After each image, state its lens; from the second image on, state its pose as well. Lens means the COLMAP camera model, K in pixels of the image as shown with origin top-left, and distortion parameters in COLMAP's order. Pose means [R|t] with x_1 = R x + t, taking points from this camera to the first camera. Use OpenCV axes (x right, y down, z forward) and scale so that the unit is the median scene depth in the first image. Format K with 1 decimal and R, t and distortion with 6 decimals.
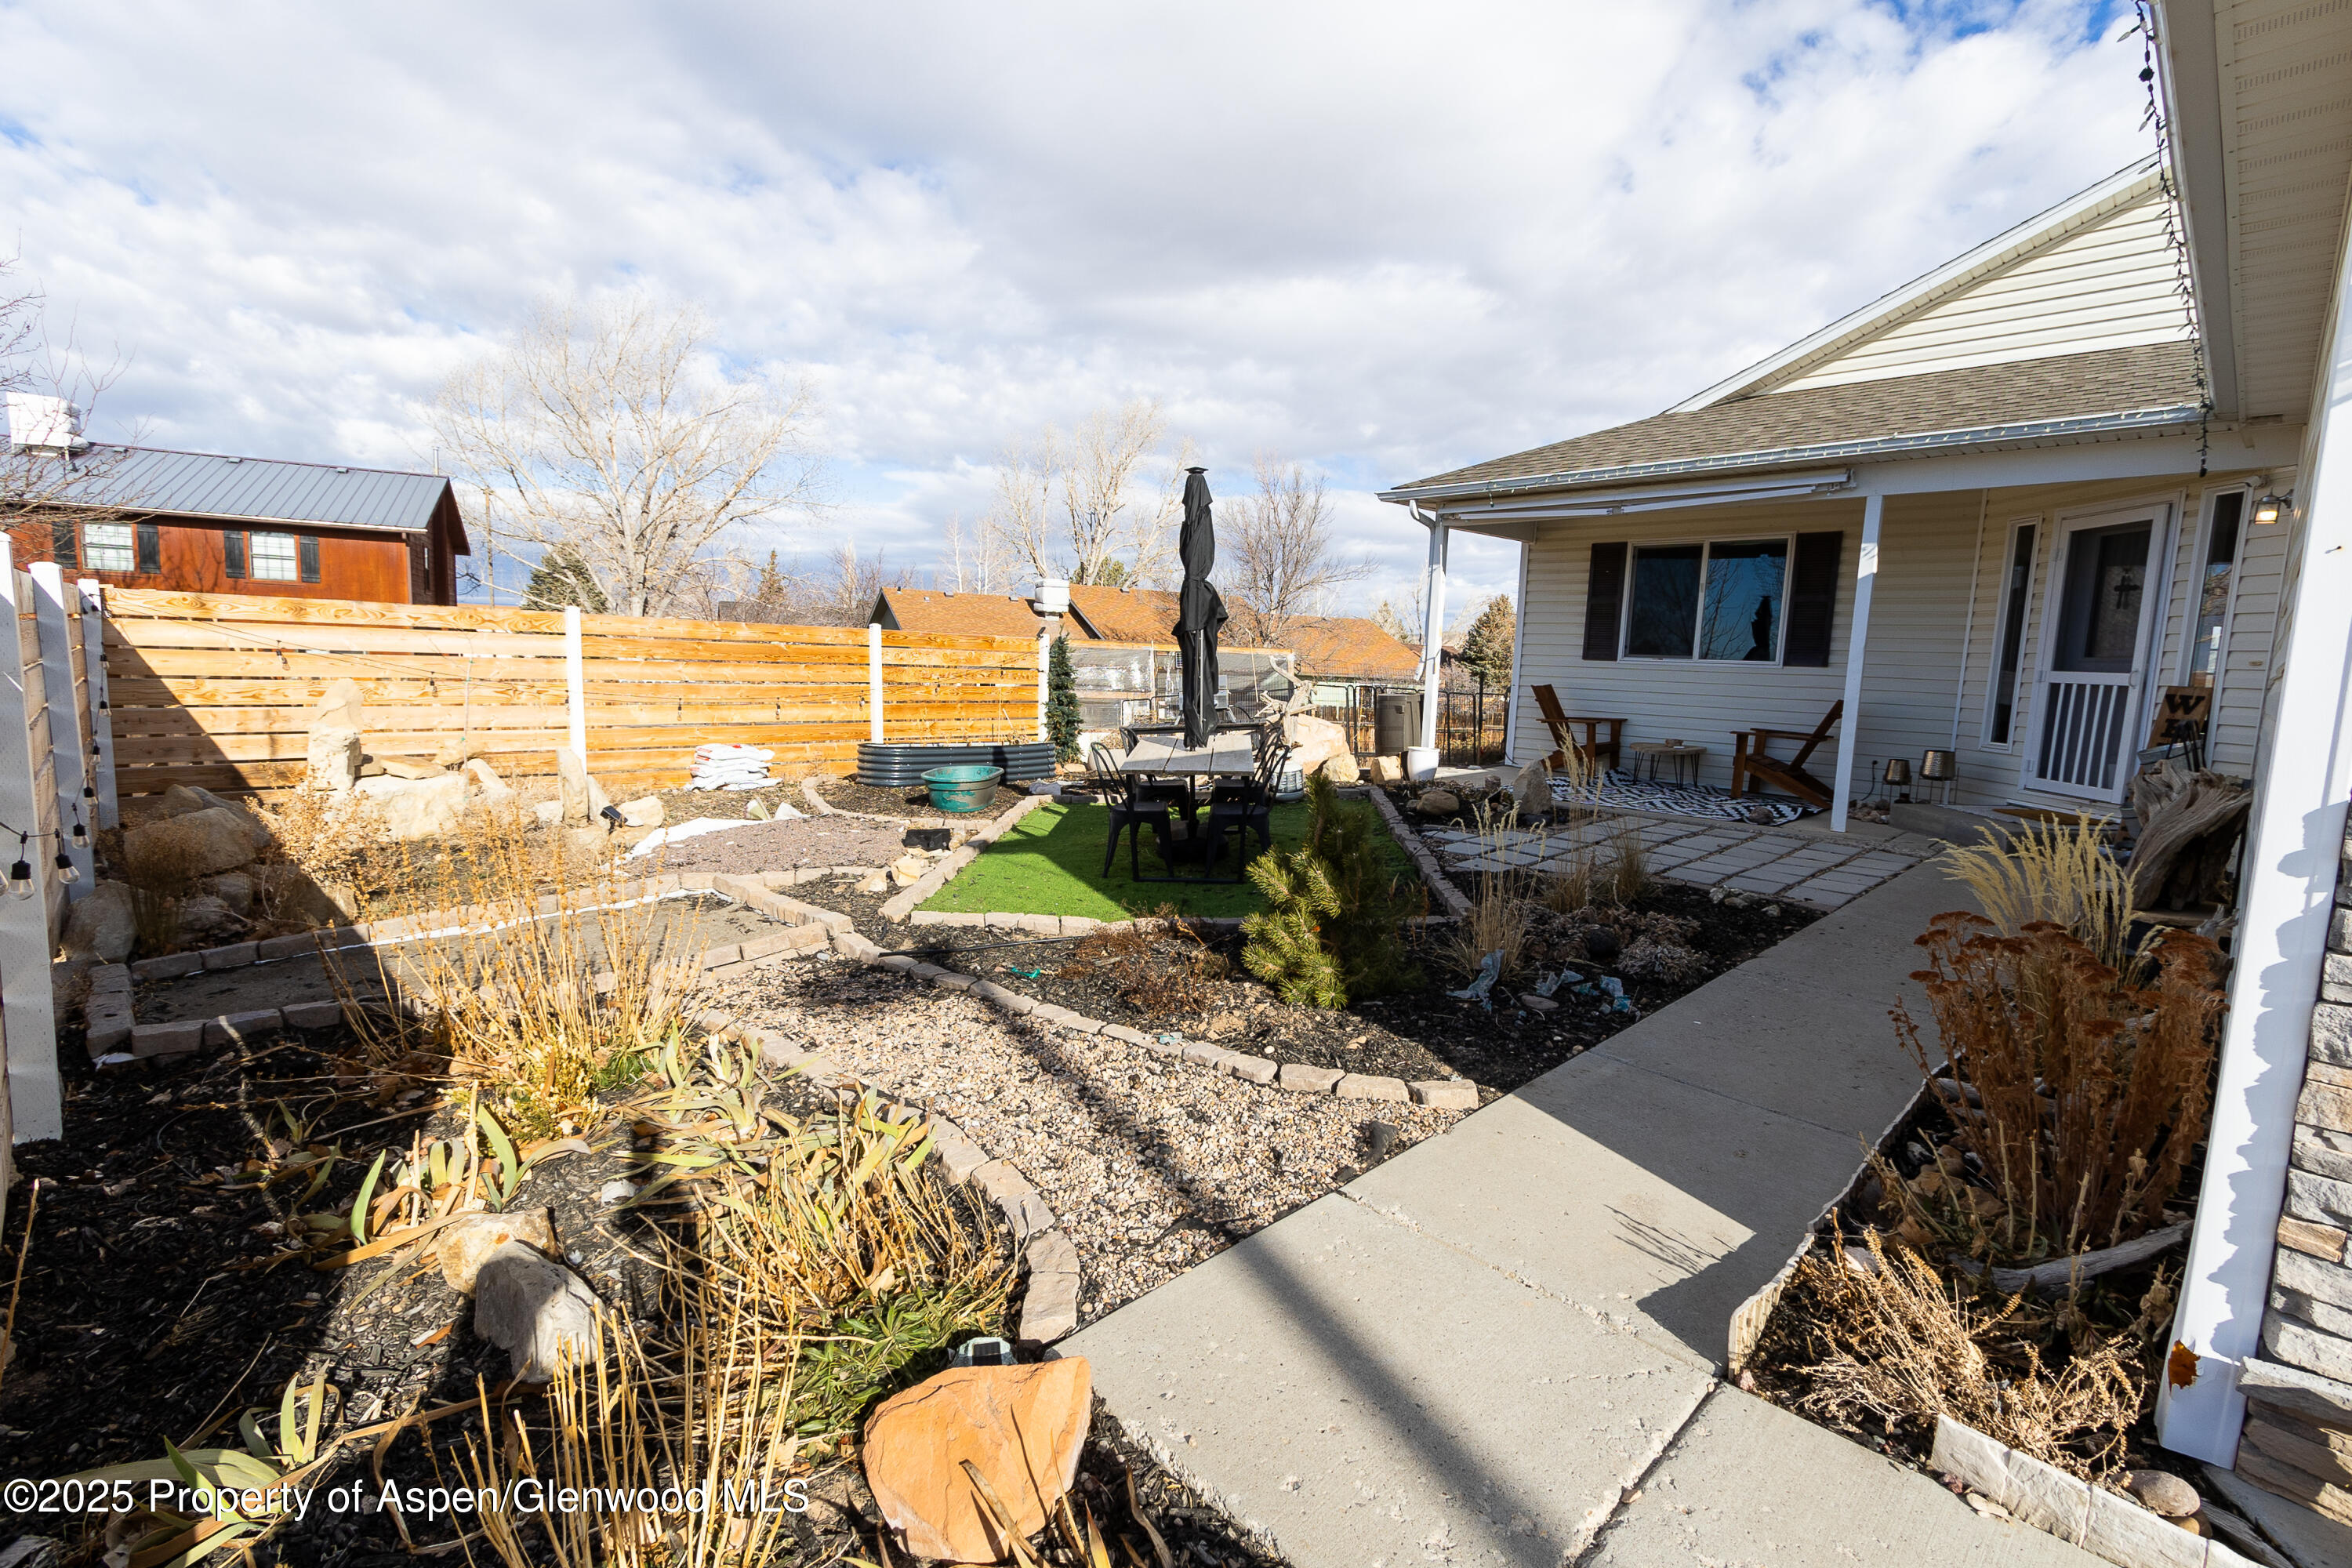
lens RADIAL K [[1065.0, 0, 1194.7], [0, 1065.0, 785.2], [0, 0, 1]] dist [0.003882, -0.001196]
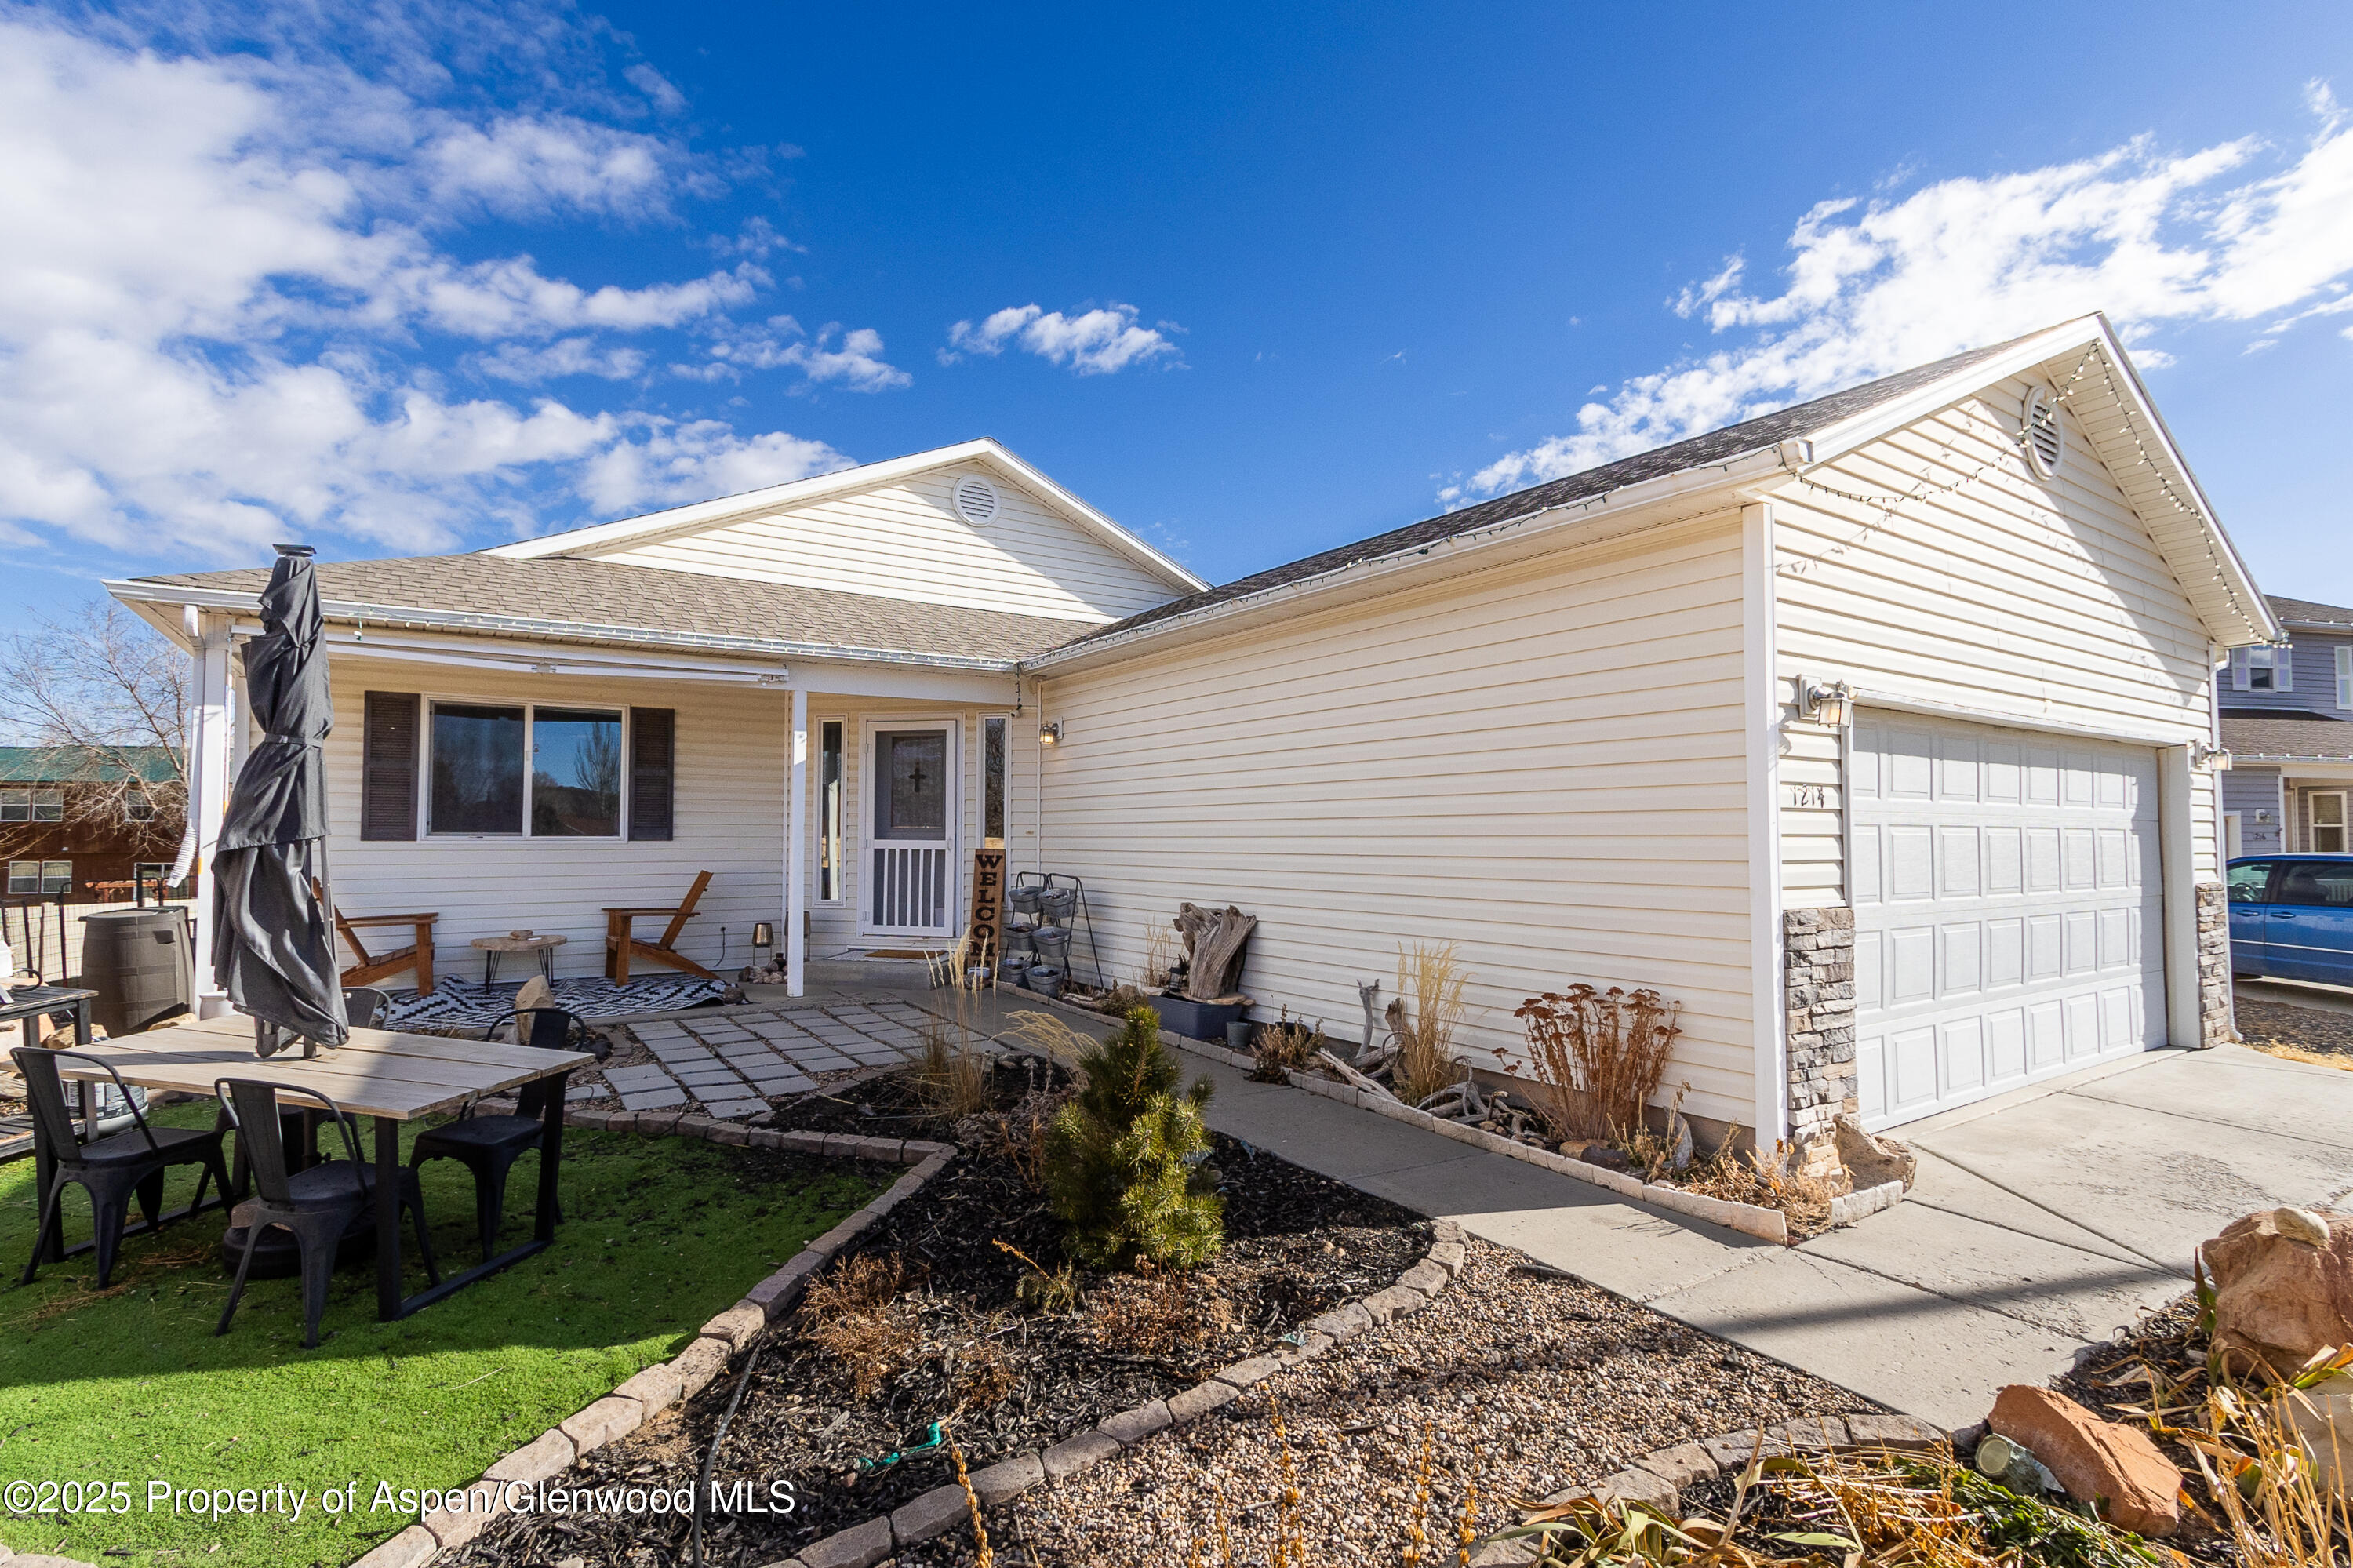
lens RADIAL K [[1103.5, 0, 1194.9], [0, 1103.5, 795.0], [0, 0, 1]] dist [0.001648, -0.000270]
pose [[0.186333, -0.001136, 0.982486, -0.413073], [0.122676, 0.992200, -0.022119, -0.085105], [-0.974798, 0.124649, 0.185019, 0.388634]]
